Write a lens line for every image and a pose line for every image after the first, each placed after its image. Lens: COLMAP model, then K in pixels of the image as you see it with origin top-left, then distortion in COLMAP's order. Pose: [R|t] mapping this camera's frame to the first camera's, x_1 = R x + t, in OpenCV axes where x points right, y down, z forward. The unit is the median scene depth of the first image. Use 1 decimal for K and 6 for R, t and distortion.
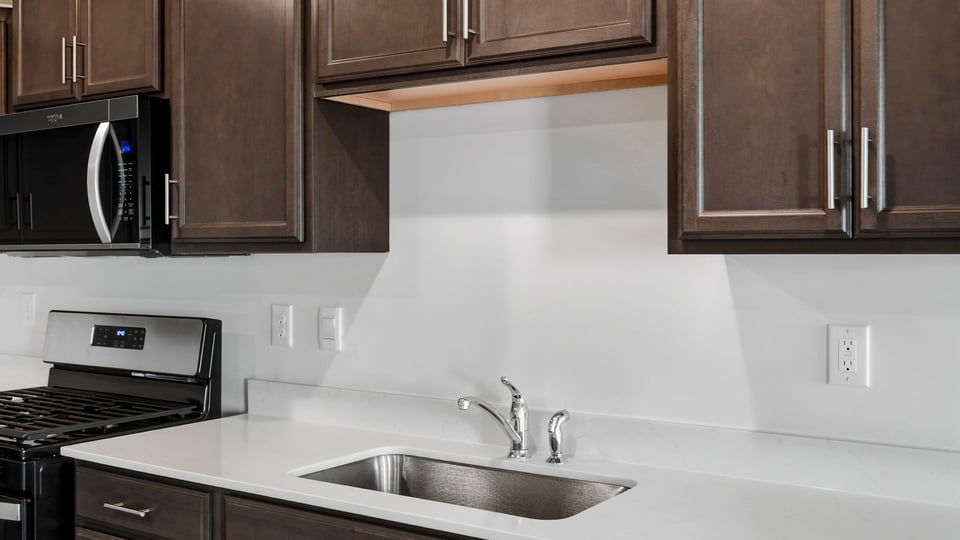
lens RADIAL K [[958.1, 0, 463.0], [0, 958.1, 256.3], [0, 0, 1]] dist [-0.019894, 0.000000]
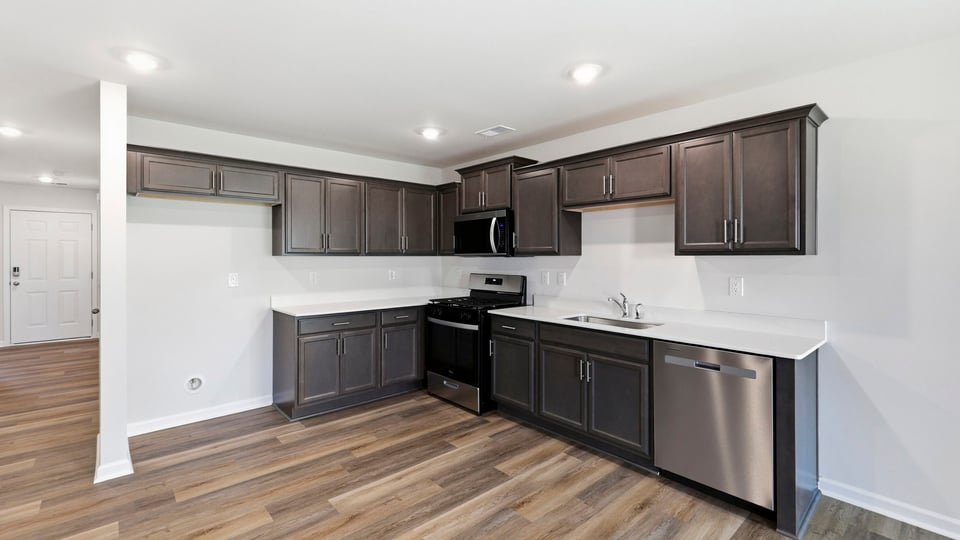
lens RADIAL K [[413.8, 0, 468.3], [0, 413.8, 258.7], [0, 0, 1]] dist [0.011982, -0.003313]
pose [[0.965198, 0.001019, -0.261517, -0.088133], [-0.001049, 0.999999, 0.000025, 0.007386], [0.261517, 0.000250, 0.965199, -0.499733]]
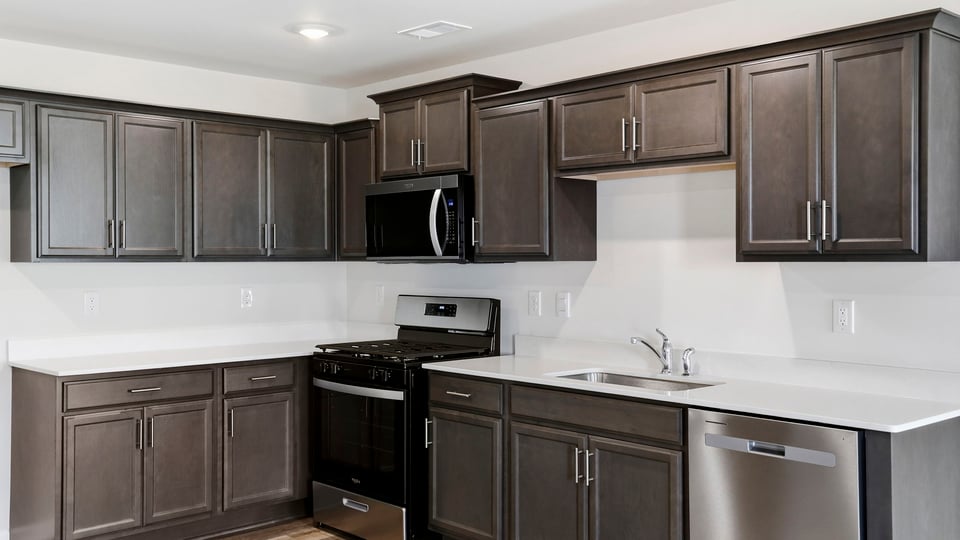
lens RADIAL K [[928.8, 0, 463.8], [0, 928.8, 263.3], [0, 0, 1]] dist [0.051550, 0.000000]
pose [[0.971716, -0.000615, -0.236153, 0.096935], [0.000630, 1.000000, -0.000011, 0.000181], [0.236153, -0.000138, 0.971716, -0.777751]]
